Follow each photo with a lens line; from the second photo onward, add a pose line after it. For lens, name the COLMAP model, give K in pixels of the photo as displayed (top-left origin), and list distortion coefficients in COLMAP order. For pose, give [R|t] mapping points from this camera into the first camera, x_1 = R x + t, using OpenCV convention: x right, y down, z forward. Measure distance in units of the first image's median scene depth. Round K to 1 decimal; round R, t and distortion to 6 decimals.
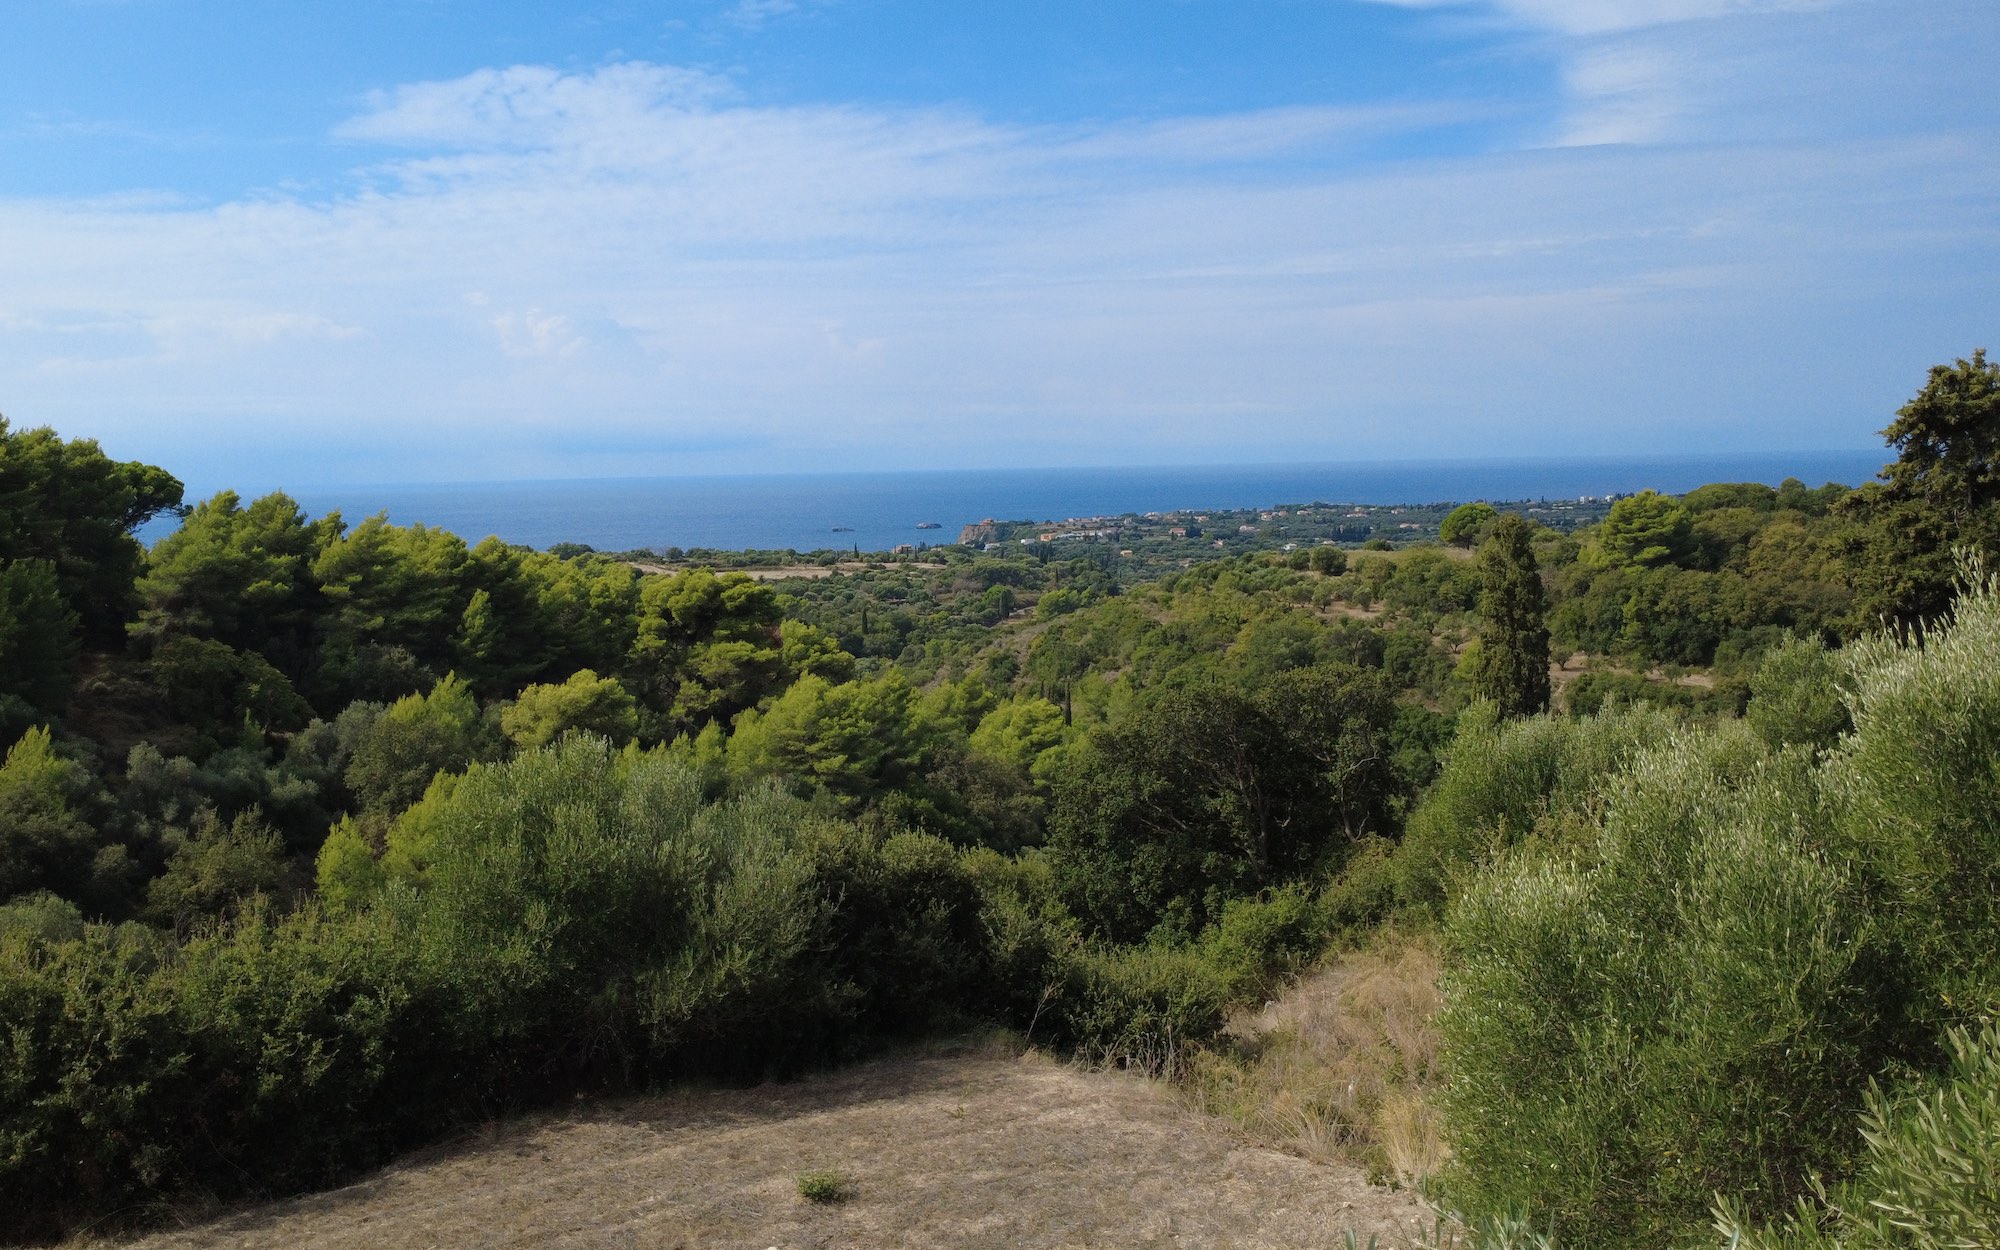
lens RADIAL K [[1615.4, 0, 886.1], [0, 1615.4, 624.8], [0, 0, 1]] dist [-0.003589, 0.007688]
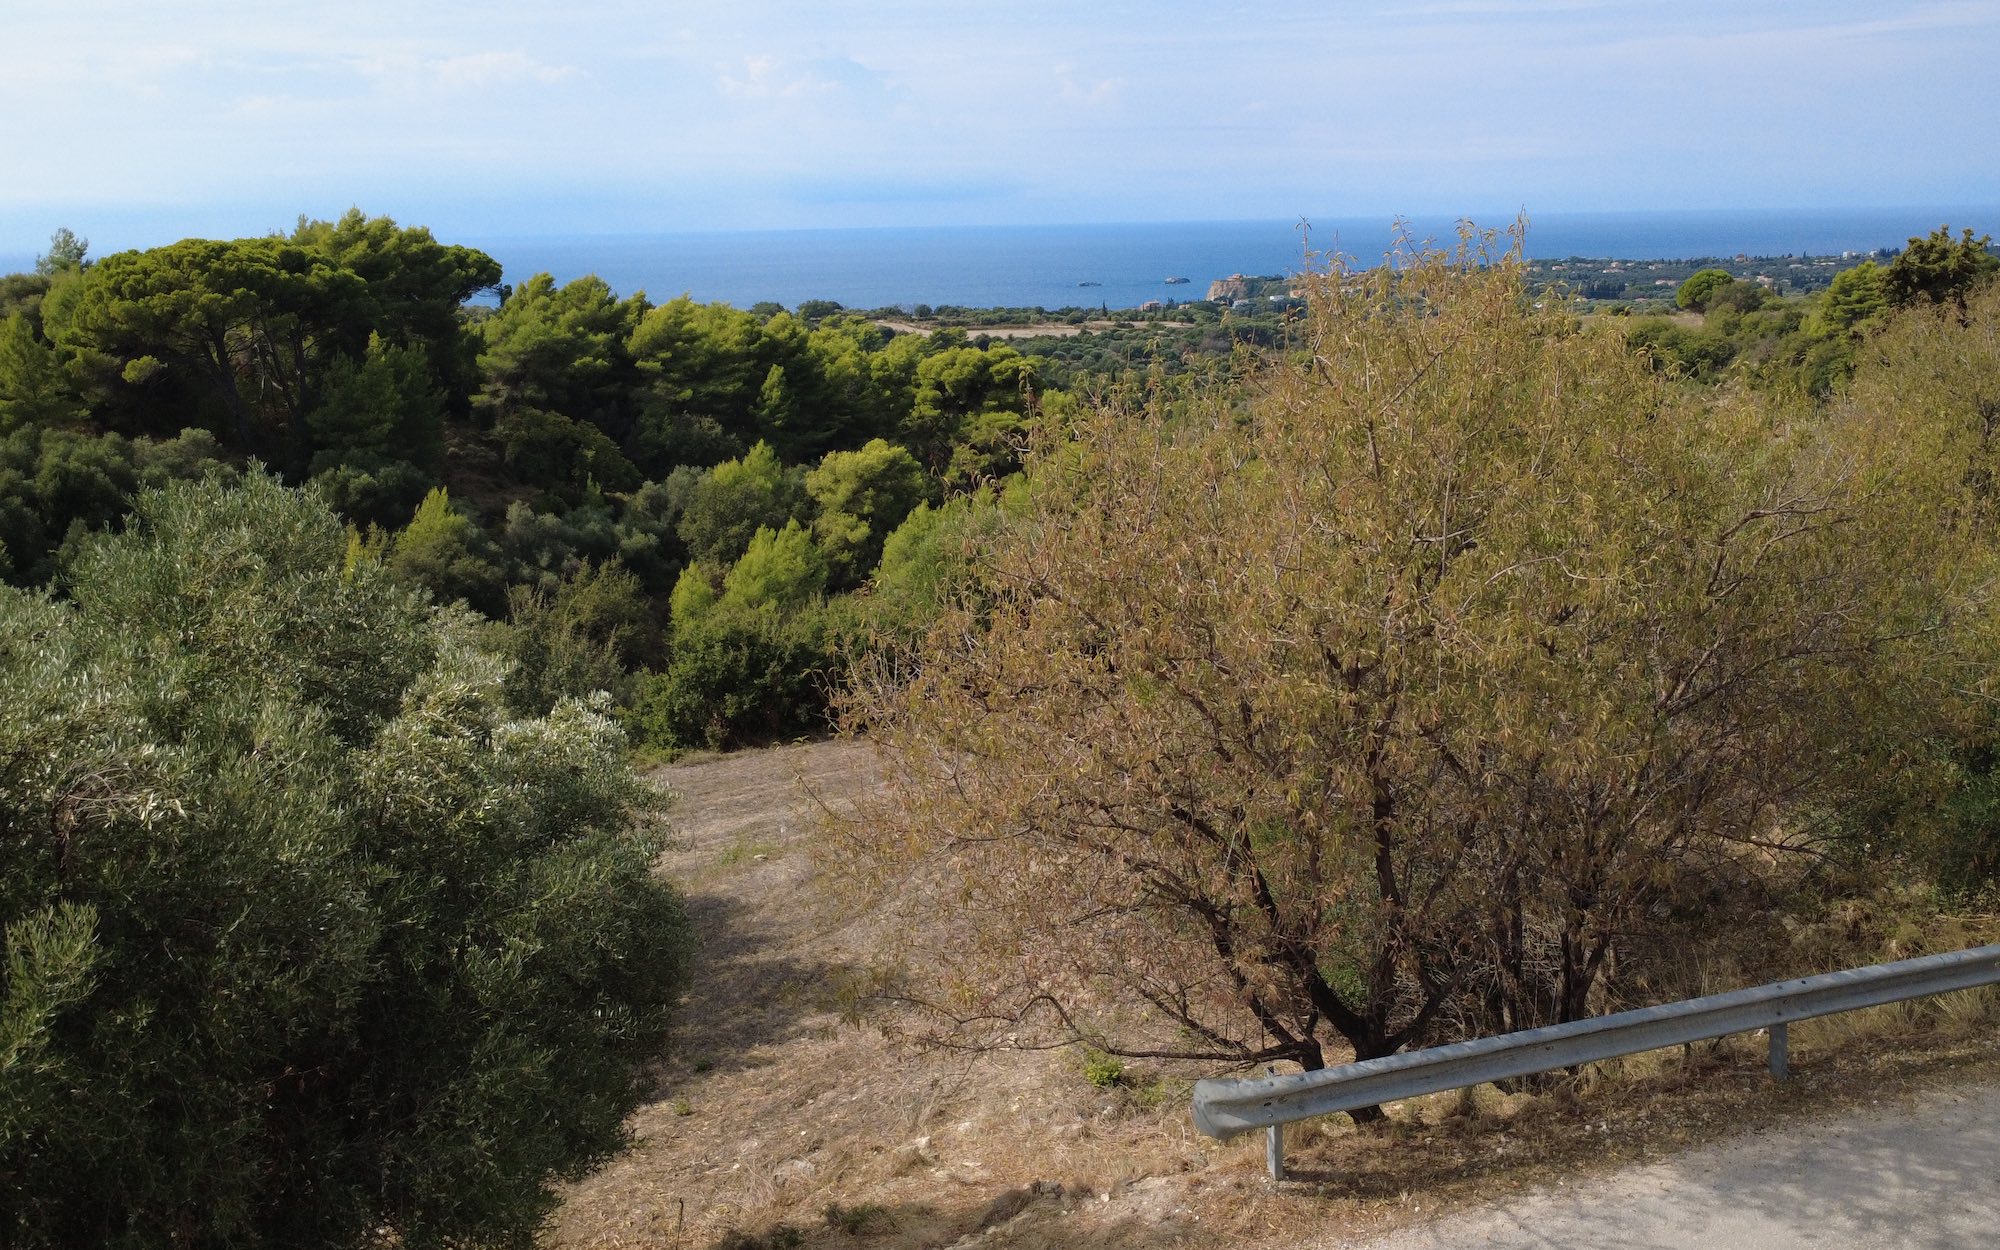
lens RADIAL K [[1614.9, 0, 1108.4], [0, 1614.9, 624.5], [0, 0, 1]] dist [-0.002556, 0.003582]
pose [[0.999882, 0.005436, -0.014386, -0.003491], [-0.003229, 0.988795, 0.149243, -0.010557], [0.015036, -0.149179, 0.988696, -0.118764]]
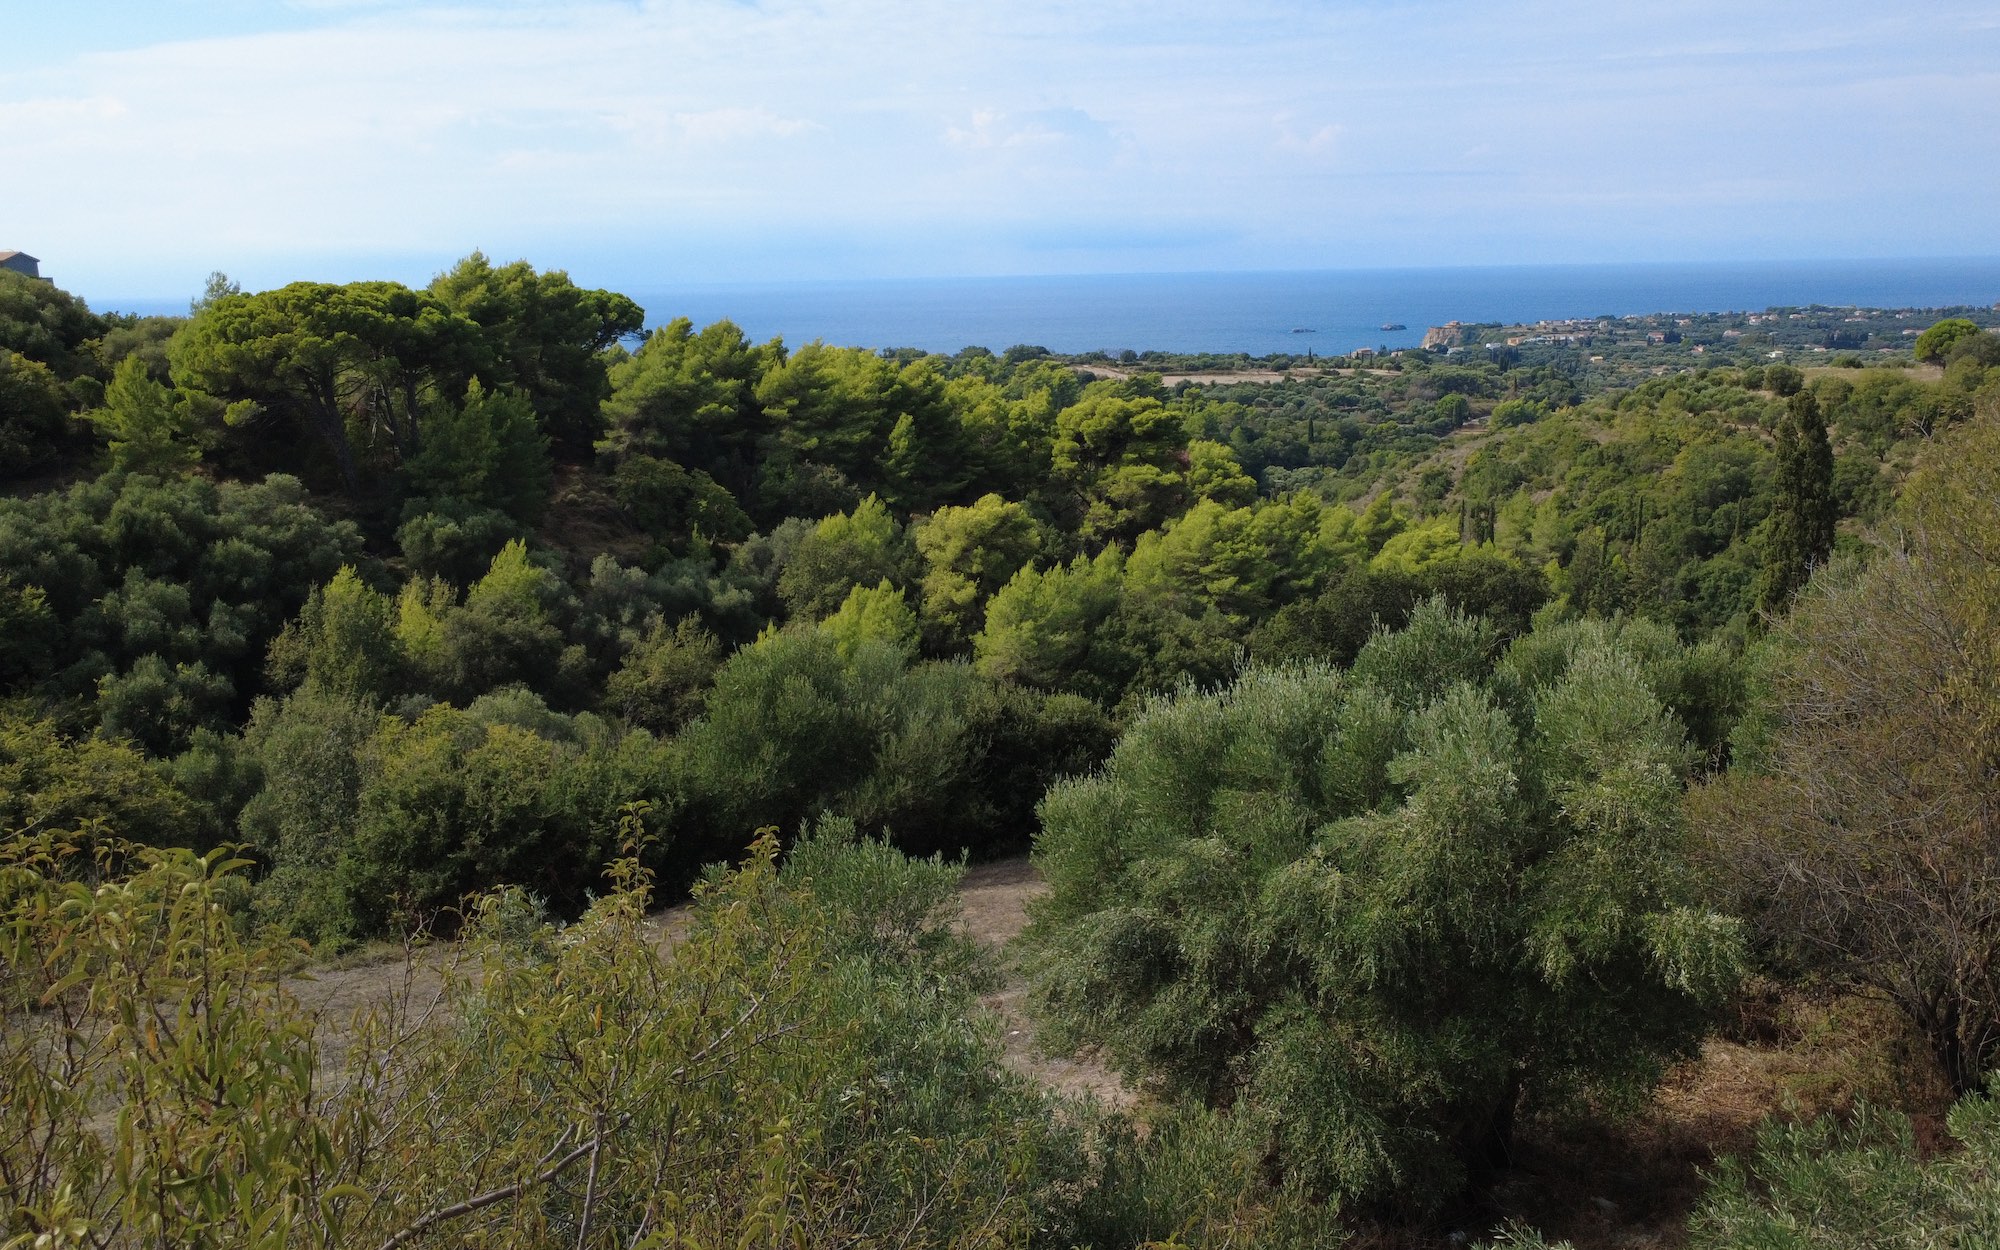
lens RADIAL K [[1614.9, 0, 1108.4], [0, 1614.9, 624.5], [0, 0, 1]] dist [-0.002556, 0.003582]
pose [[0.989137, 0.033888, -0.143040, 0.038276], [-0.016149, 0.992226, 0.123401, -0.015701], [0.146109, -0.119750, 0.981994, -0.050600]]
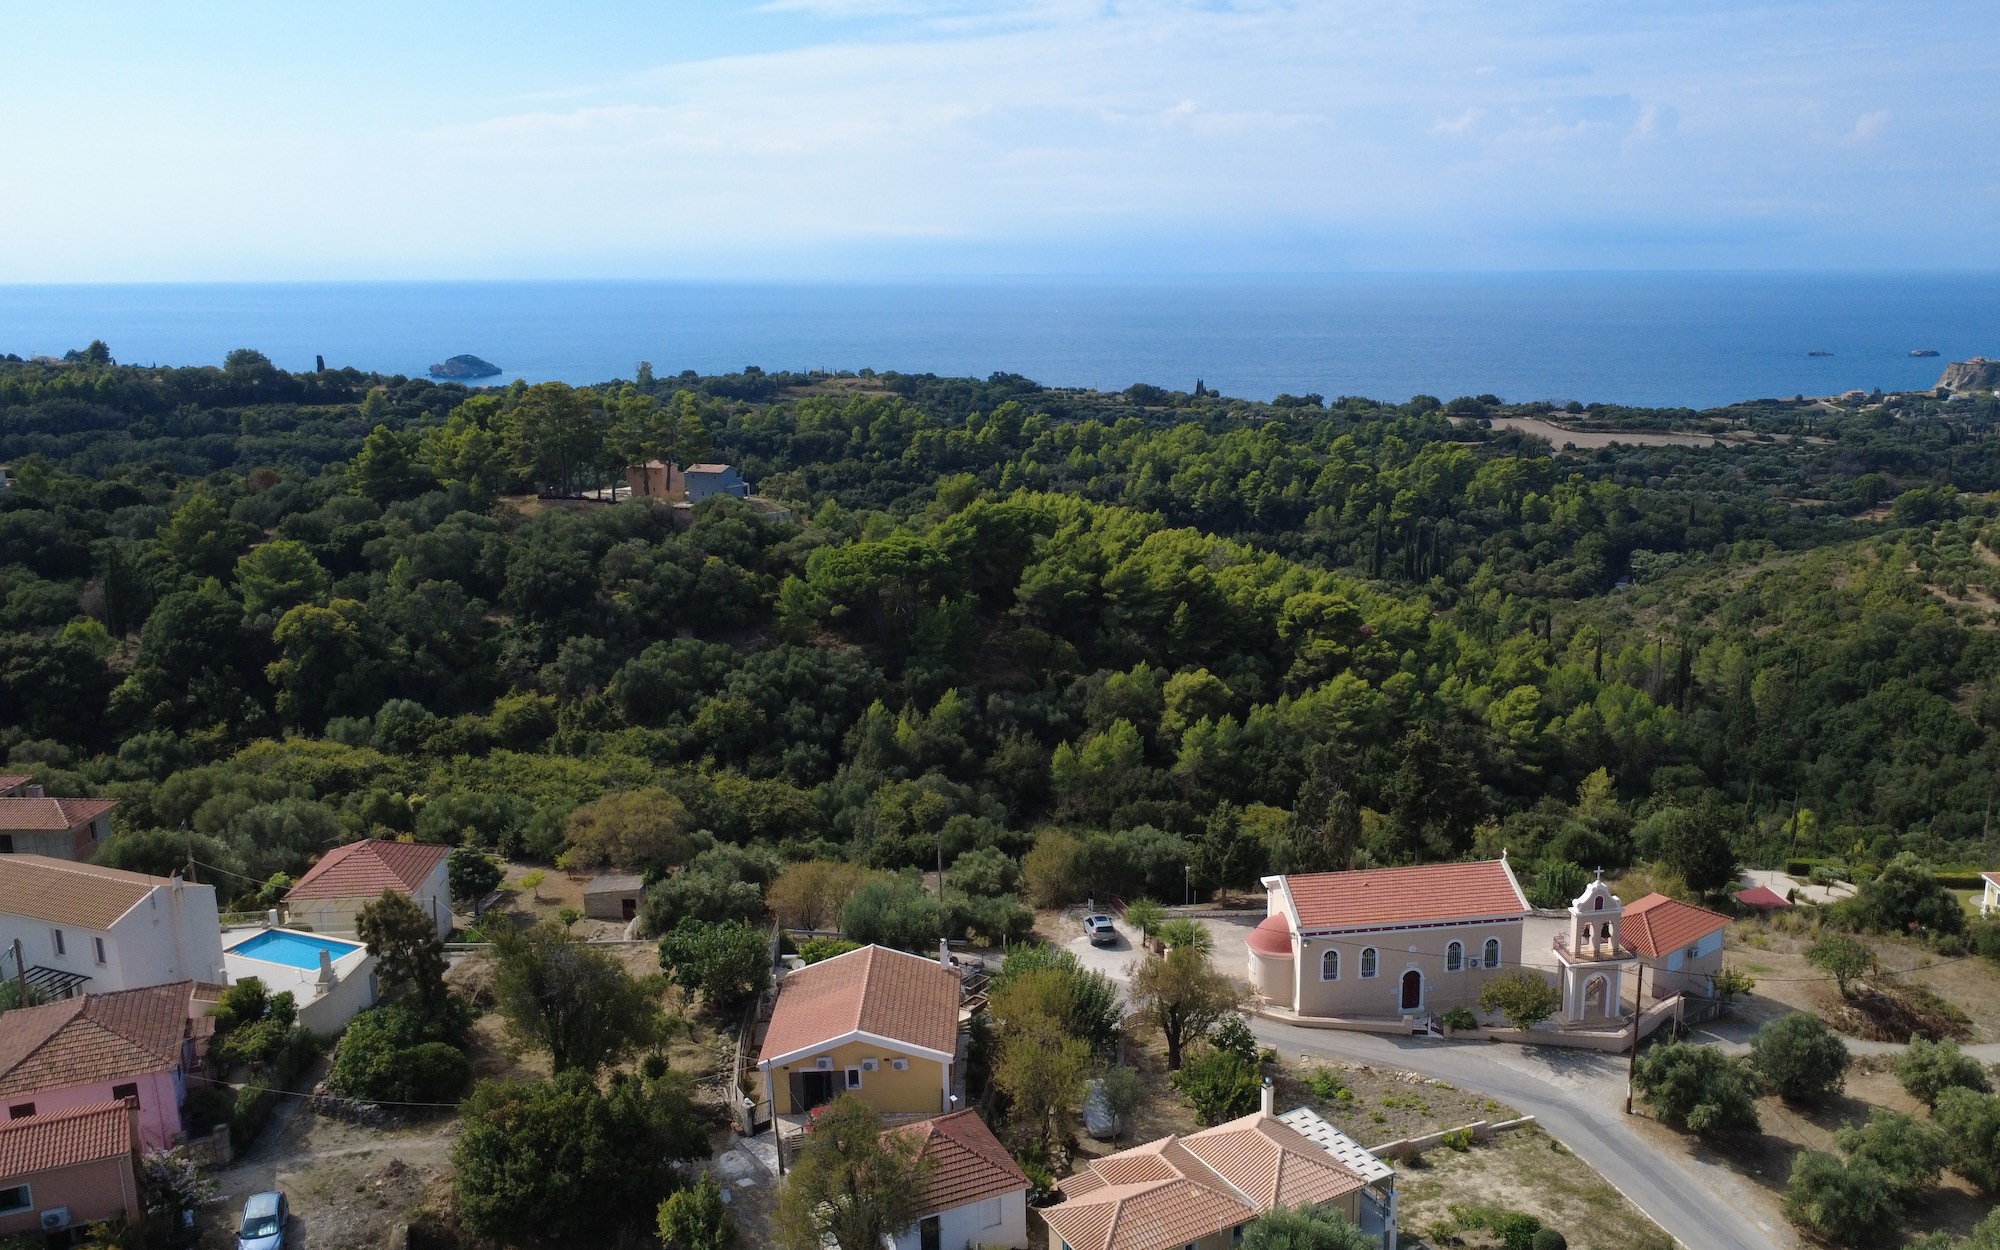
lens RADIAL K [[1614.9, 0, 1108.4], [0, 1614.9, 624.5], [0, 0, 1]] dist [-0.002556, 0.003582]
pose [[0.897006, 0.114398, -0.426958, 0.421674], [-0.059044, 0.988283, 0.140751, -0.228778], [0.438057, -0.101046, 0.893250, -0.627281]]
